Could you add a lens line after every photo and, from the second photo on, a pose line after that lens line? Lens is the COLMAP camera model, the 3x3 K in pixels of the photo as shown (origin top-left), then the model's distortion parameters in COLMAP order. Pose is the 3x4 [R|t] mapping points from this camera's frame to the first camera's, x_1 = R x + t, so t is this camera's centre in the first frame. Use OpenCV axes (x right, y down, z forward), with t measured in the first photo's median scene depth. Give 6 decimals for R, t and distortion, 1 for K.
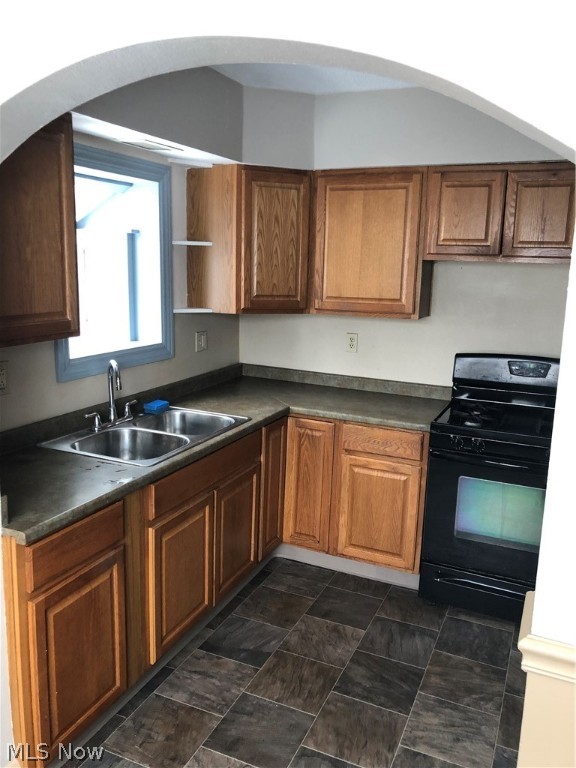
lens RADIAL K [[631.9, 0, 292.5], [0, 631.9, 383.6], [0, 0, 1]] dist [-0.005179, 0.046180]
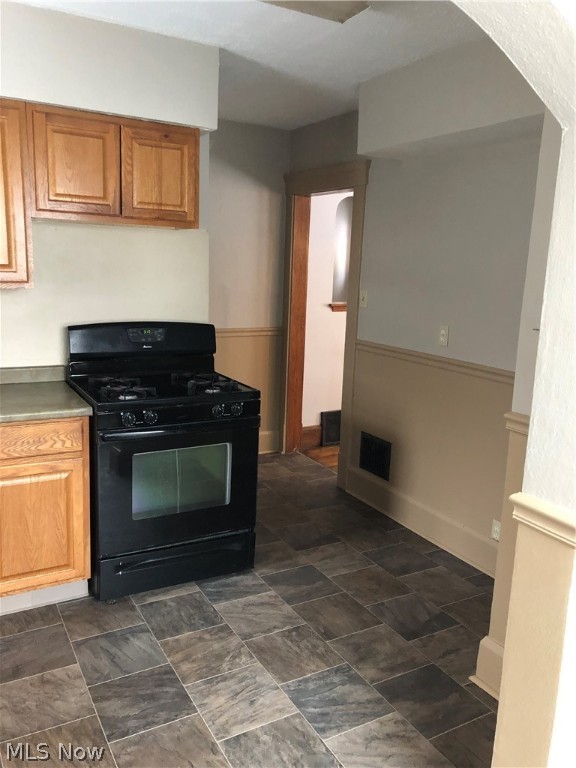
lens RADIAL K [[631.9, 0, 292.5], [0, 631.9, 383.6], [0, 0, 1]] dist [-0.005179, 0.046180]
pose [[0.593154, -0.162816, 0.788454, -0.308010], [0.132734, 0.985713, 0.103694, -0.021413], [-0.794072, 0.043148, 0.606290, 0.245490]]
